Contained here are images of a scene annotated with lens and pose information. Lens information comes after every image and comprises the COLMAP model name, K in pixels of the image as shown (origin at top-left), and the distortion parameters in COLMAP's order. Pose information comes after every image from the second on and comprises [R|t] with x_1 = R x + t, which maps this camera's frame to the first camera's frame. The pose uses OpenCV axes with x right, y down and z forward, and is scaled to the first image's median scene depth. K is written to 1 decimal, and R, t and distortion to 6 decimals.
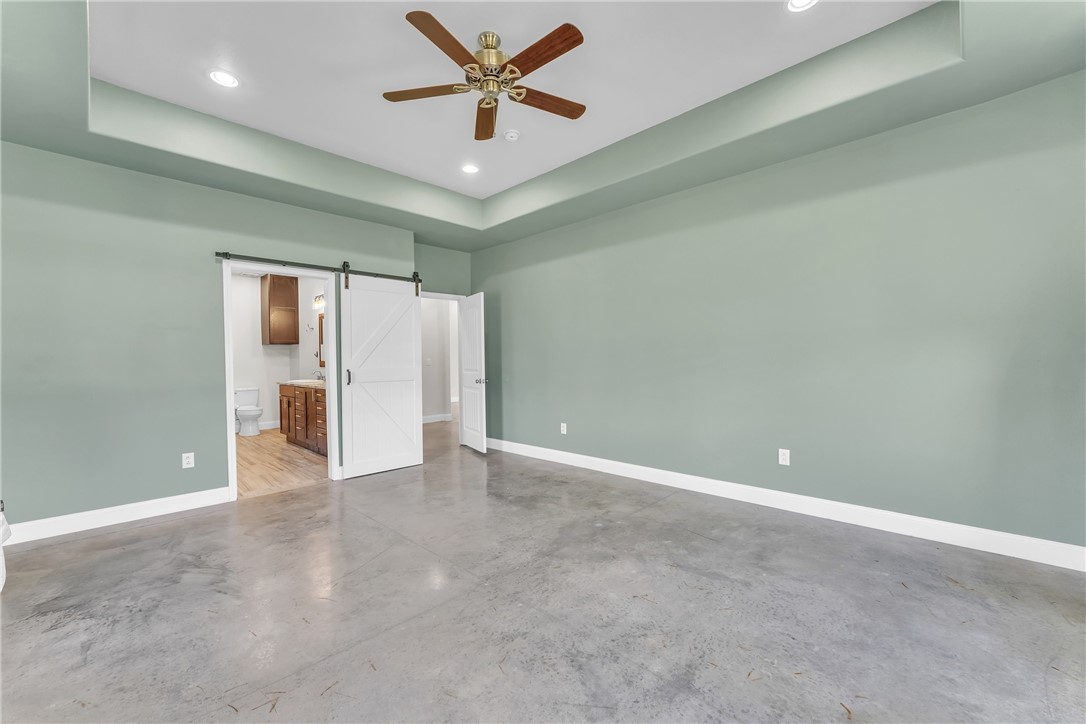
lens RADIAL K [[445.8, 0, 542.4], [0, 445.8, 362.0], [0, 0, 1]] dist [0.001795, 0.000692]
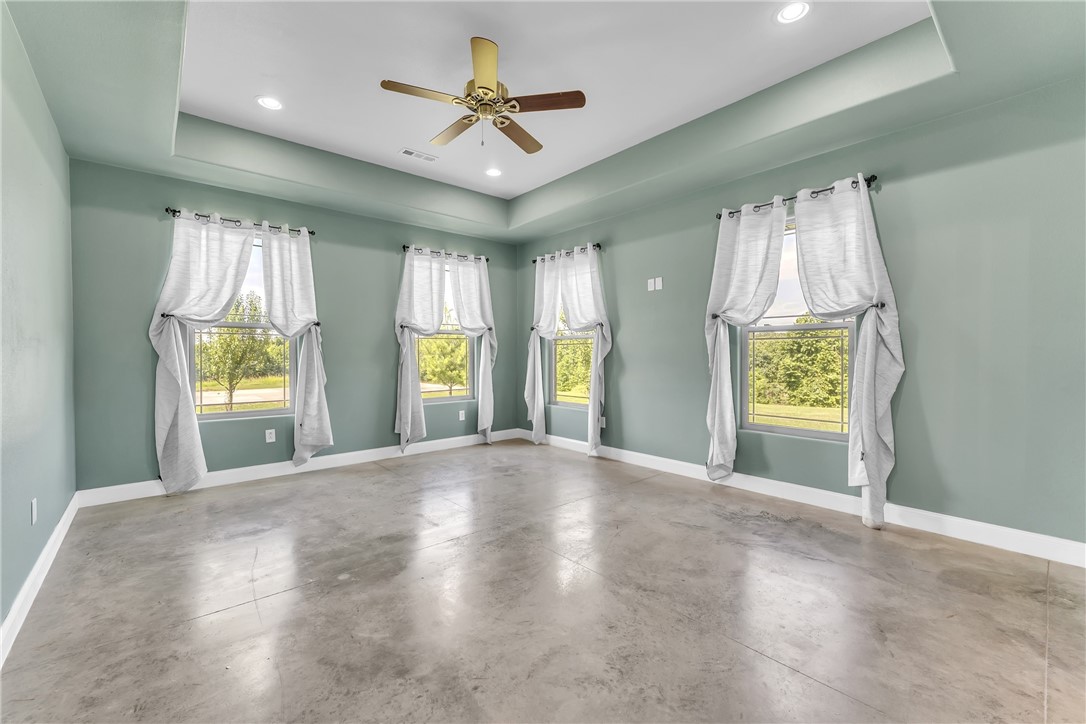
lens RADIAL K [[445.8, 0, 540.7], [0, 445.8, 359.0], [0, 0, 1]] dist [0.001795, 0.000692]
pose [[-0.996306, 0.016406, 0.084298, -0.385518], [0.017744, 0.999728, 0.015147, -0.004923], [-0.084027, 0.016587, -0.996325, 2.438940]]
